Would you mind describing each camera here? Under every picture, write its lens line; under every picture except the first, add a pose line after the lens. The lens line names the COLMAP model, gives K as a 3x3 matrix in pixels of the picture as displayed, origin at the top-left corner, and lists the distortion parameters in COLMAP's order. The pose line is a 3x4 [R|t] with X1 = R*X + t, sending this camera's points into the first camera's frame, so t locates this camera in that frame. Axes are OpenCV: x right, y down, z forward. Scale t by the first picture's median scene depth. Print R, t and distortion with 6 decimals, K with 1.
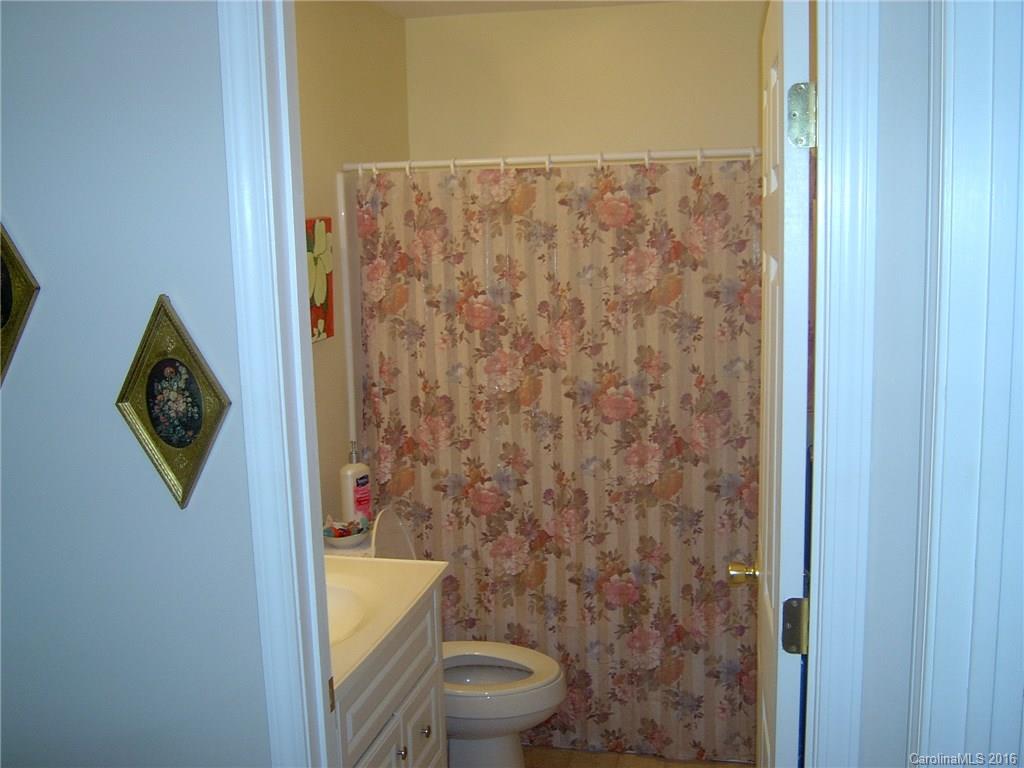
lens RADIAL K [[1082.8, 0, 518.2], [0, 1082.8, 381.2], [0, 0, 1]] dist [-0.101608, 0.000000]
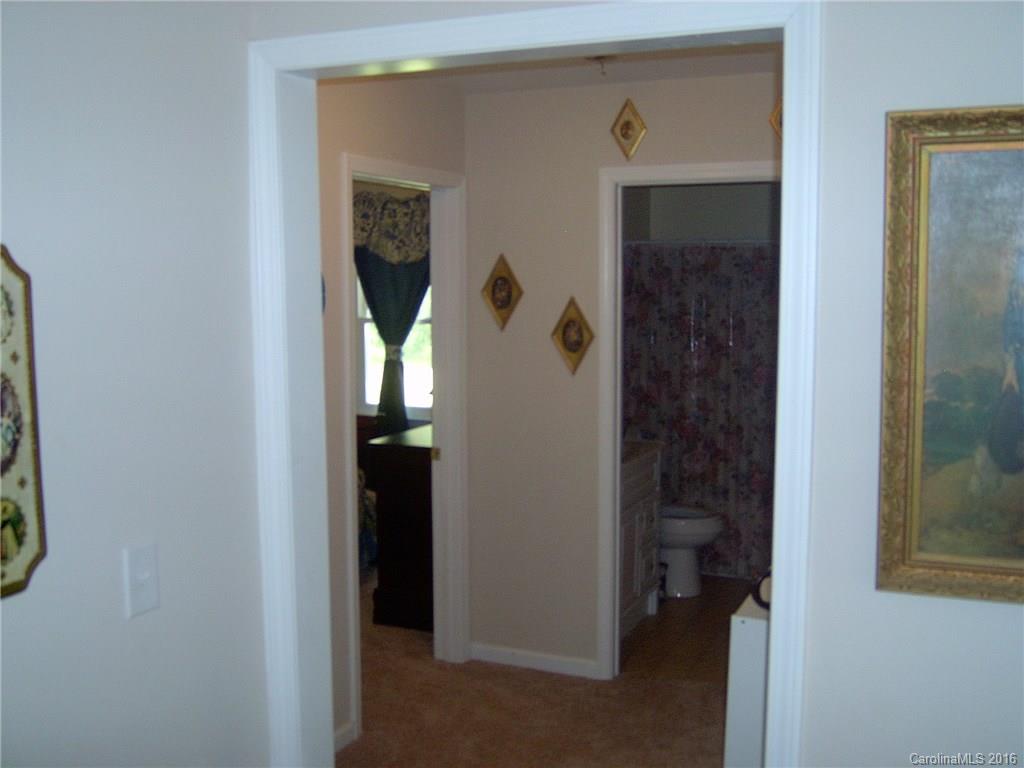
lens RADIAL K [[1082.8, 0, 510.6], [0, 1082.8, 389.3], [0, 0, 1]] dist [-0.101608, 0.000000]
pose [[0.978935, 0.046187, -0.198879, 0.038257], [-0.054192, 0.997917, -0.034994, 0.124001], [0.196848, 0.045035, 0.979399, -0.822406]]
